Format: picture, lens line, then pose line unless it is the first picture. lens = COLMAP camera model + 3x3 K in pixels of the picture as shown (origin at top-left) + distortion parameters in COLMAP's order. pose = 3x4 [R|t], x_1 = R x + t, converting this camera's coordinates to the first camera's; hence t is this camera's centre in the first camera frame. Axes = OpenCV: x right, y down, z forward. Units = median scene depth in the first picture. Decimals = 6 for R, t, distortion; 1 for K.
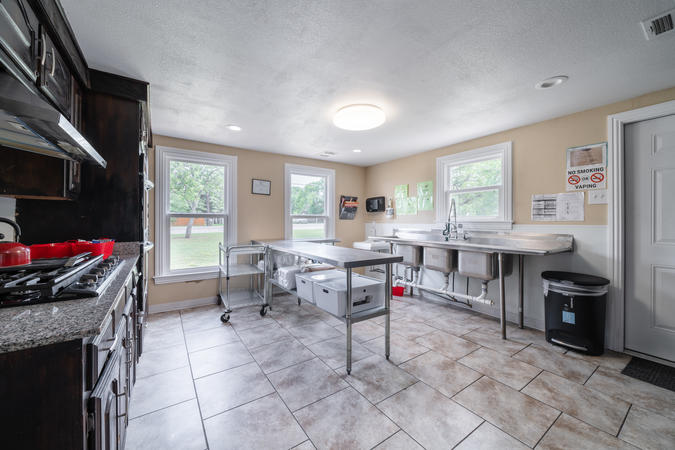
lens RADIAL K [[258.4, 0, 320.9], [0, 258.4, 227.5], [0, 0, 1]] dist [-0.000584, 0.000011]
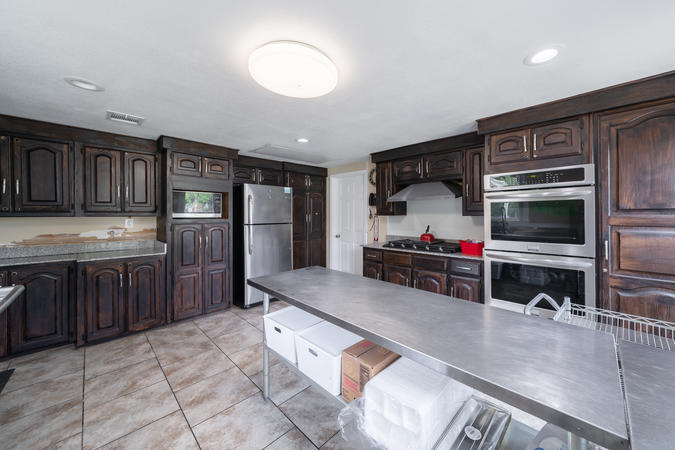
lens RADIAL K [[261.8, 0, 336.9], [0, 261.8, 212.8], [0, 0, 1]] dist [0.000021, 0.000030]
pose [[-0.980731, -0.003446, -0.195334, 0.236195], [-0.007389, 0.999783, 0.019462, -0.136536], [0.195224, 0.020530, -0.980544, 2.182143]]
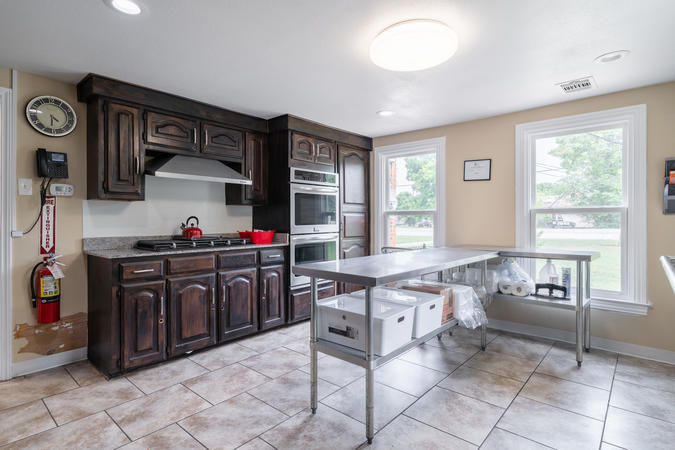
lens RADIAL K [[344.1, 0, 336.4], [0, 344.1, 217.7], [0, 0, 1]] dist [0.004490, 0.000287]
pose [[0.277014, -0.001065, -0.960865, 1.141444], [-0.027537, 0.999580, -0.009047, -0.017712], [0.960471, 0.028966, 0.276869, 0.766390]]
